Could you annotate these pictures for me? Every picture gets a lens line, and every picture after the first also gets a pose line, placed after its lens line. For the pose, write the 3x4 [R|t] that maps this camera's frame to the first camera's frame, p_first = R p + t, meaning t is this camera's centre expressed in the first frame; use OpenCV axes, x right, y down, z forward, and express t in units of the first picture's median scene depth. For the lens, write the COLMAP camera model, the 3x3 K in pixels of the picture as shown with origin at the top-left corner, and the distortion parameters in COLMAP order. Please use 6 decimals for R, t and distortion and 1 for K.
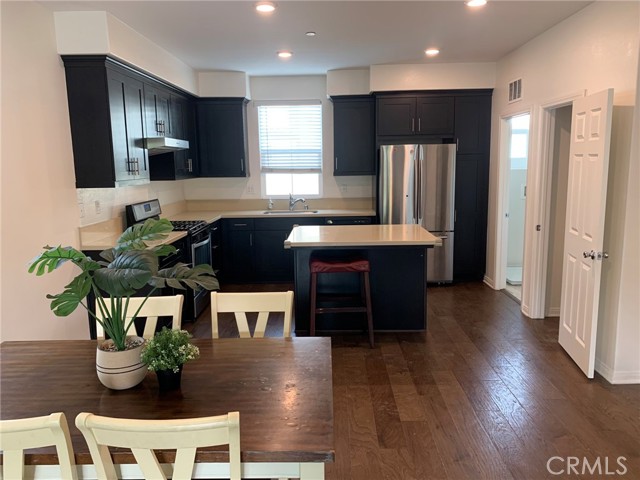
lens RADIAL K [[502.2, 0, 320.0], [0, 502.2, 240.0], [0, 0, 1]] dist [0.040400, -0.220397]
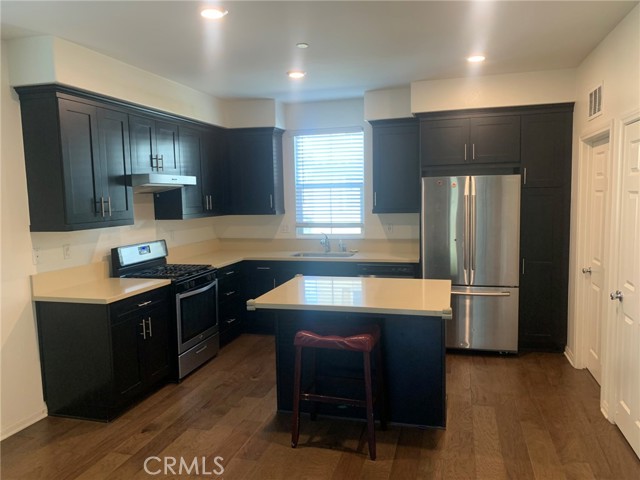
lens RADIAL K [[492.0, 0, 320.0], [0, 492.0, 240.0], [0, 0, 1]] dist [0.107099, -0.279686]
pose [[0.966238, 0.017547, -0.257053, 0.167506], [-0.031703, 0.998194, -0.051029, -0.040410], [0.255694, 0.057455, 0.965049, 0.184464]]
